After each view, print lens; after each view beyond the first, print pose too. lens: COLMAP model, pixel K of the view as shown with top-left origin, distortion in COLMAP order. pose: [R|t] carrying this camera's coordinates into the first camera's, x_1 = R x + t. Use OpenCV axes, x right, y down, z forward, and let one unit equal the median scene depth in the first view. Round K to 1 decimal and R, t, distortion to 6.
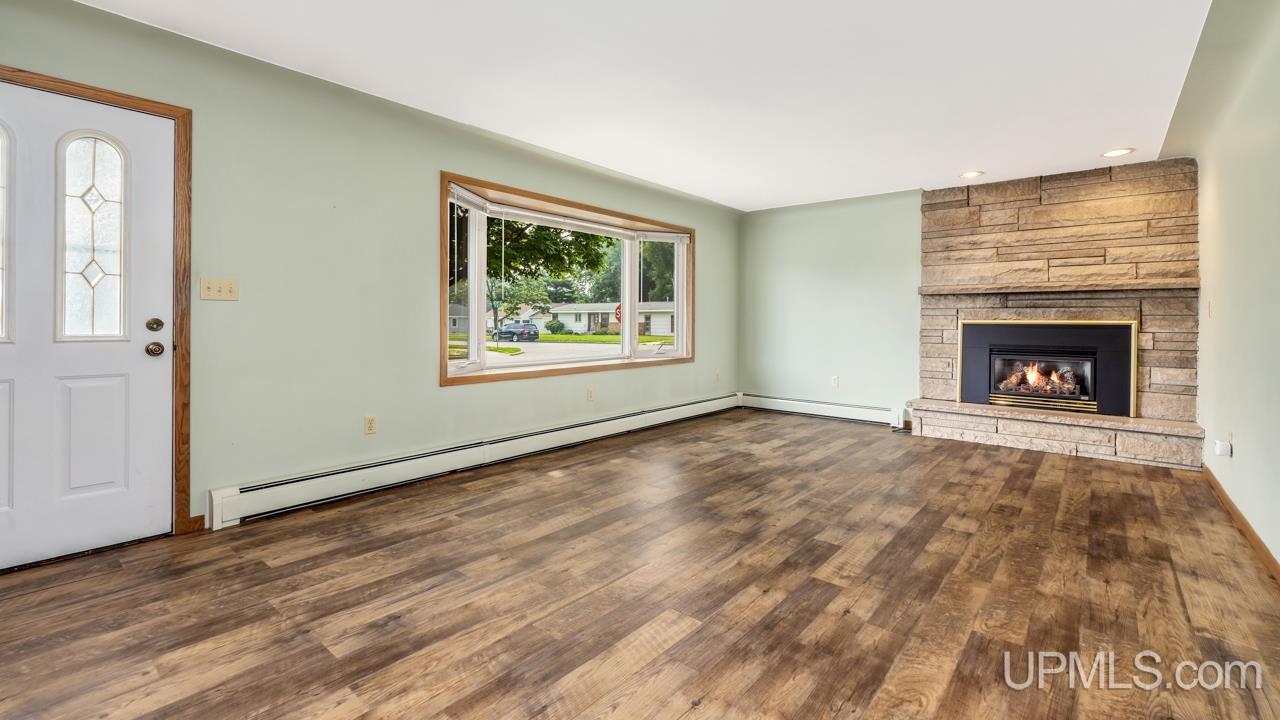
lens RADIAL K [[549.6, 0, 644.0], [0, 549.6, 320.7], [0, 0, 1]] dist [0.002678, -0.000842]
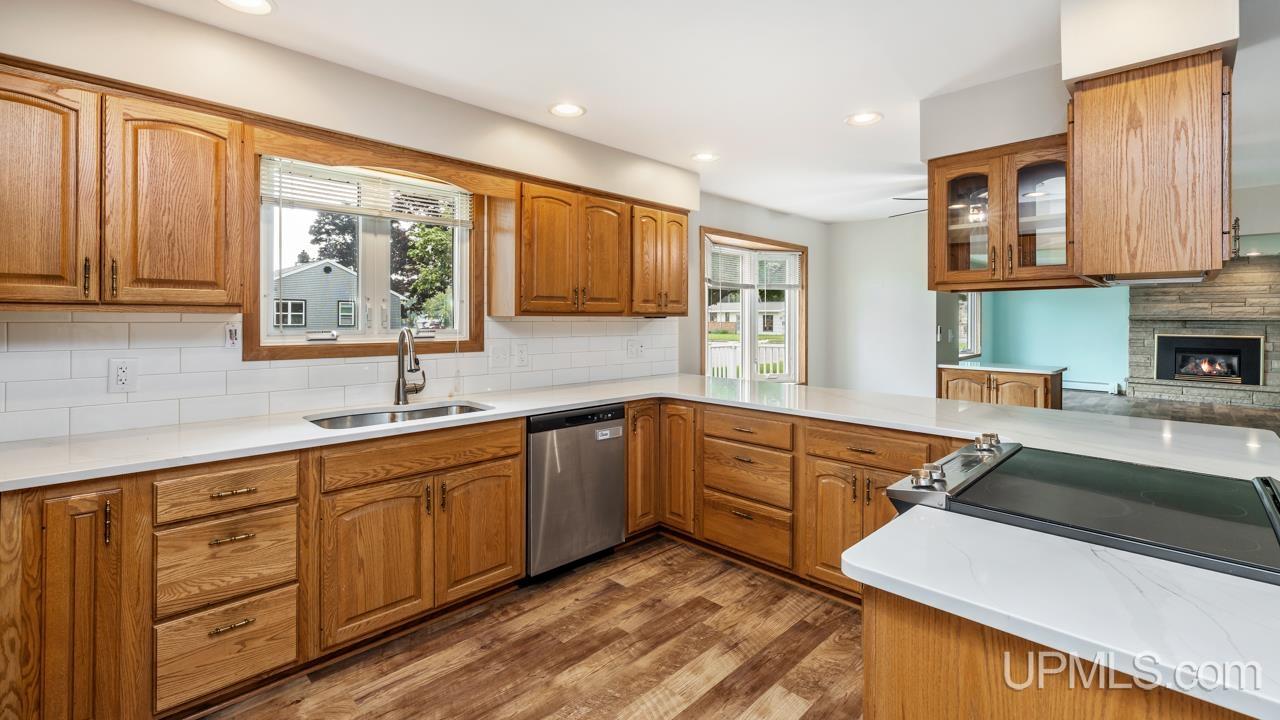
lens RADIAL K [[549.6, 0, 645.4], [0, 549.6, 316.9], [0, 0, 1]] dist [0.002678, -0.000842]
pose [[0.996312, 0.000201, -0.085807, -1.170632], [-0.000337, 0.999999, -0.001568, -0.067453], [0.085807, 0.001591, 0.996311, -1.183685]]
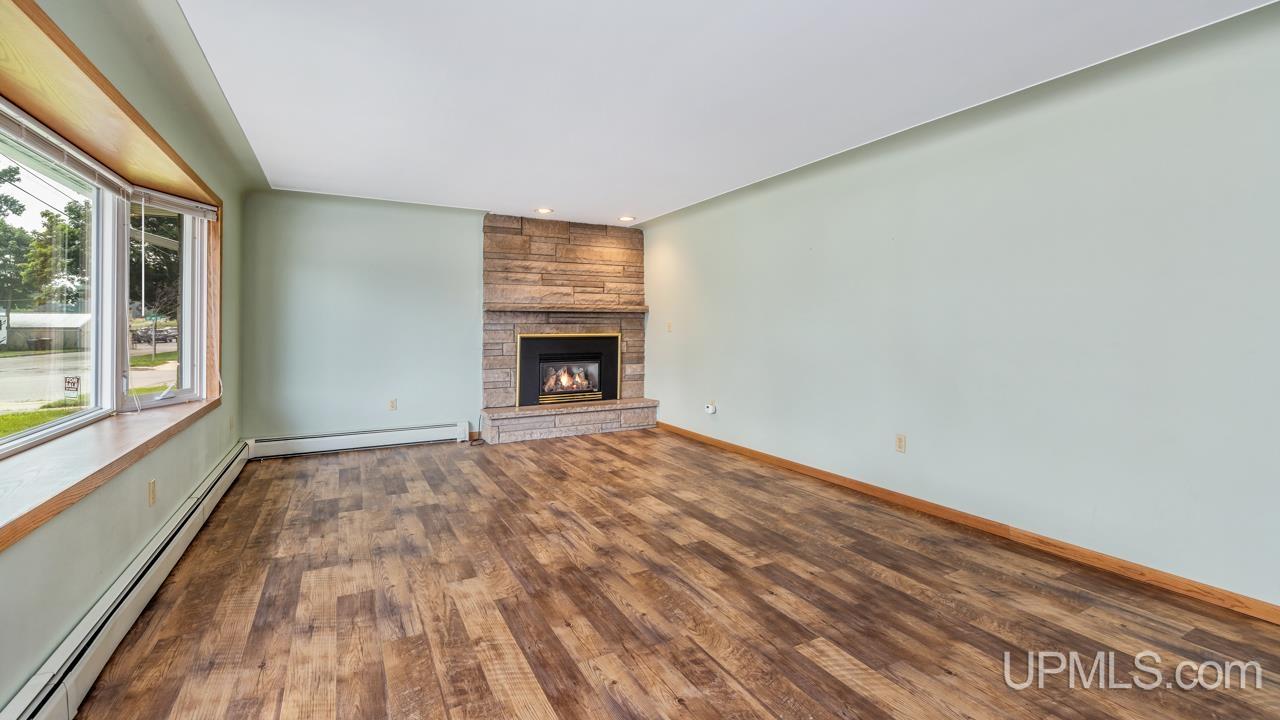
lens RADIAL K [[549.6, 0, 632.7], [0, 549.6, 323.5], [0, 0, 1]] dist [0.002678, -0.000842]
pose [[0.372211, -0.002170, 0.928146, -0.471711], [0.003480, 0.999994, 0.000943, -0.028614], [-0.928142, 0.002879, 0.372216, 0.435518]]
